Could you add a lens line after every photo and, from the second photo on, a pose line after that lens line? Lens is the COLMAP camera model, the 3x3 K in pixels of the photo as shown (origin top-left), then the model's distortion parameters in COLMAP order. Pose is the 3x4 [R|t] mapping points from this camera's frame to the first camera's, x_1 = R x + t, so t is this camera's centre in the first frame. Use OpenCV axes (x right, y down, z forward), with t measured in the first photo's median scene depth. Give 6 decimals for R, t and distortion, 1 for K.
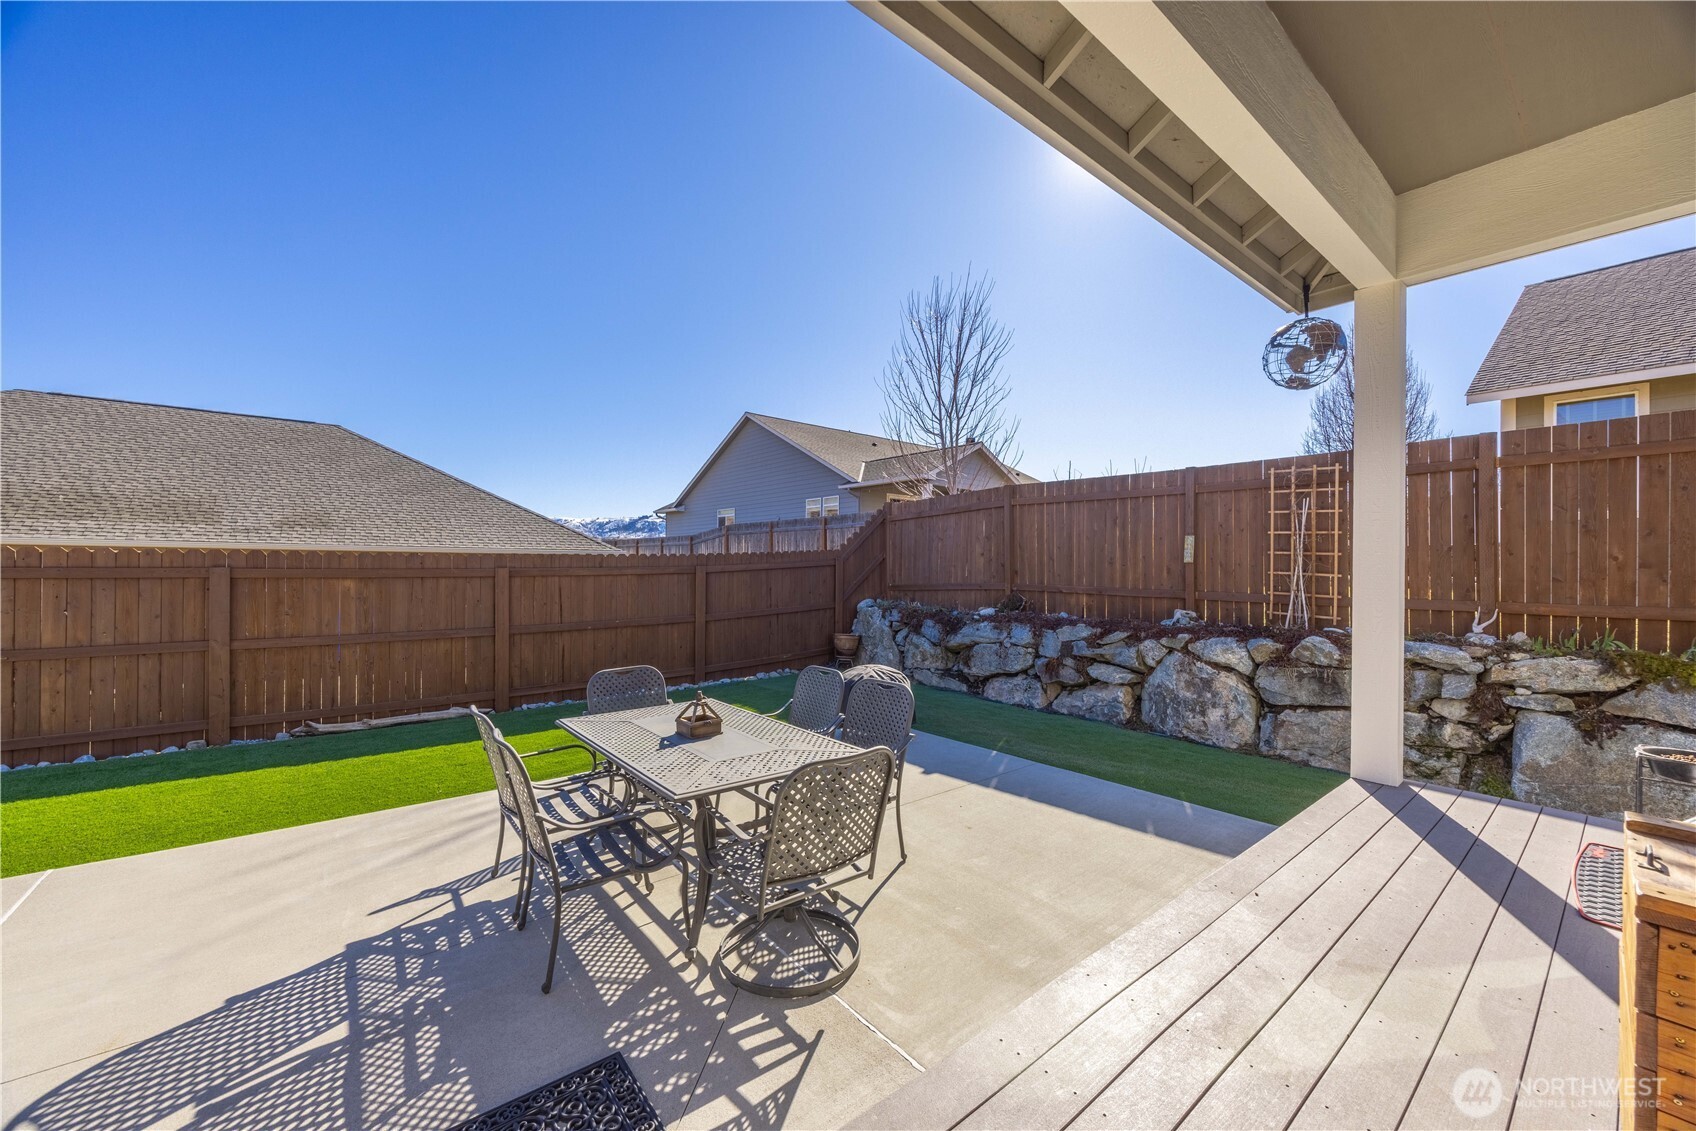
lens RADIAL K [[647.4, 0, 835.7], [0, 647.4, 565.9], [0, 0, 1]] dist [-0.002282, -0.000131]
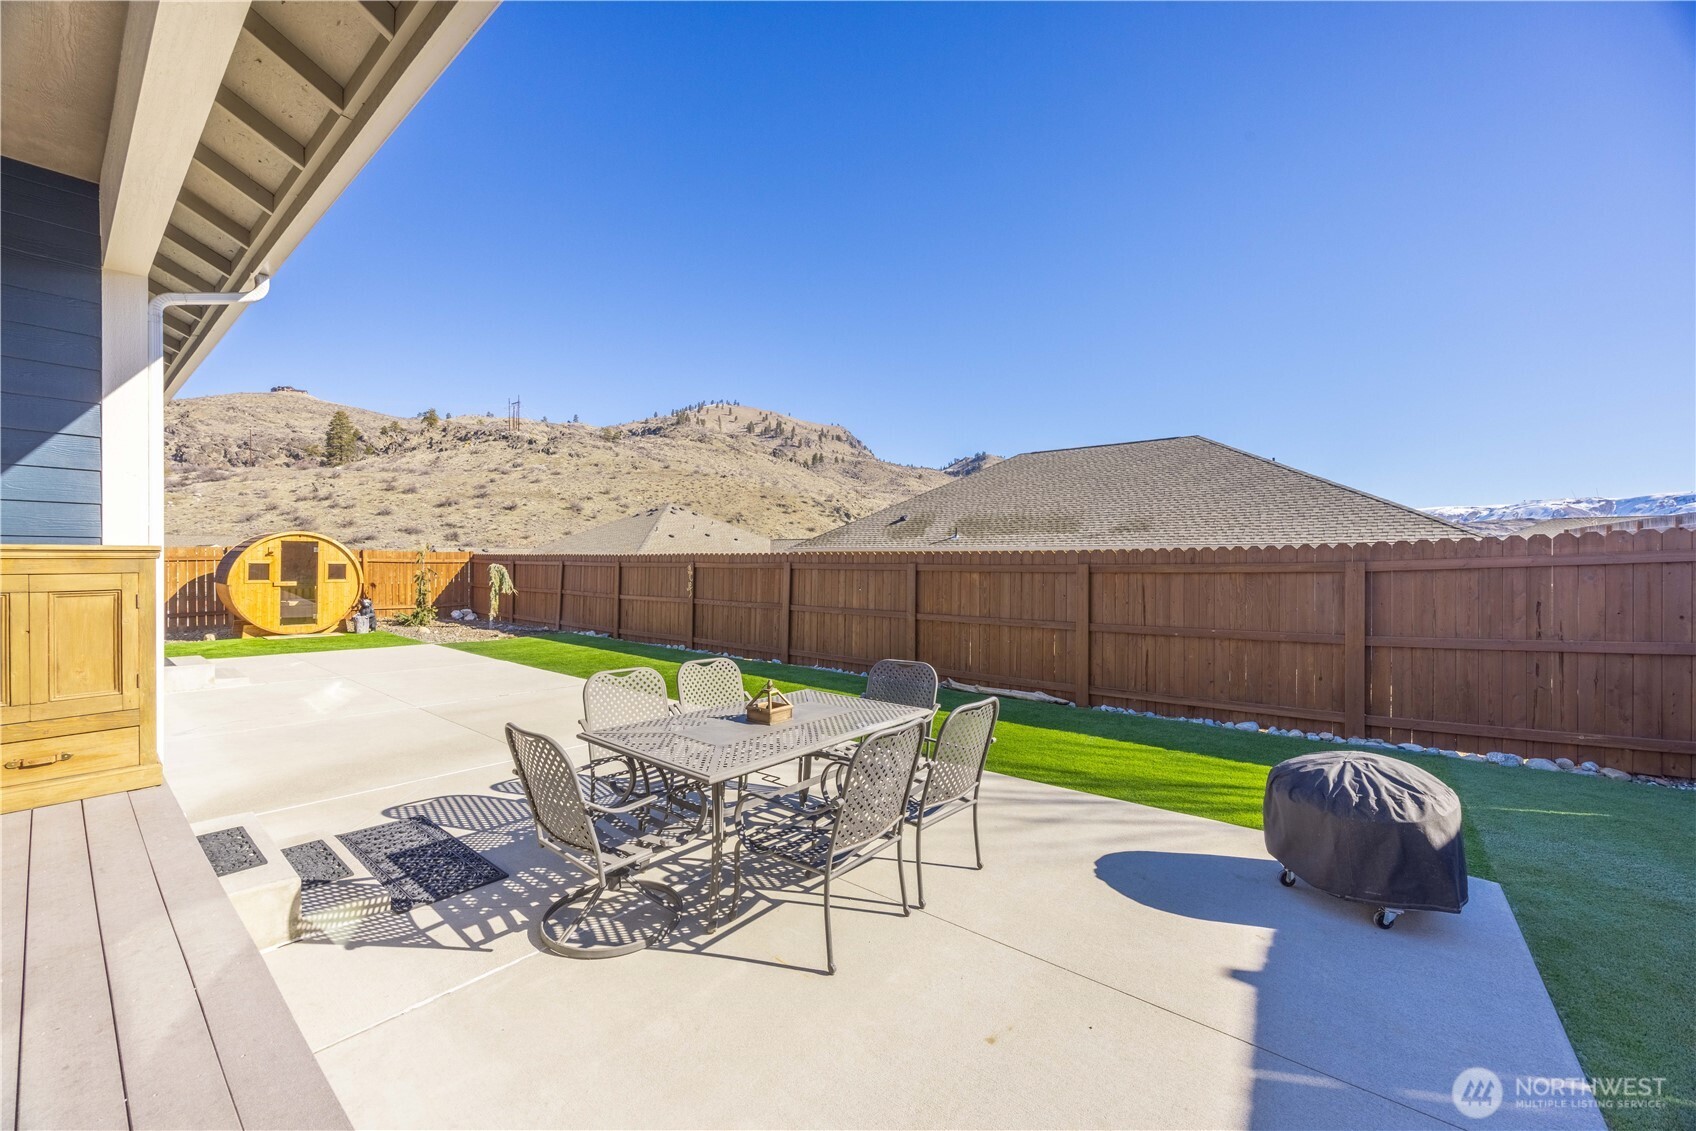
lens RADIAL K [[642.8, 0, 841.5], [0, 642.8, 562.0], [0, 0, 1]] dist [-0.001662, 0.000167]
pose [[0.219998, -0.004236, -0.975491, 0.395864], [-0.000285, 0.999990, -0.004407, 0.004163], [0.975500, 0.001247, 0.219994, 0.426228]]
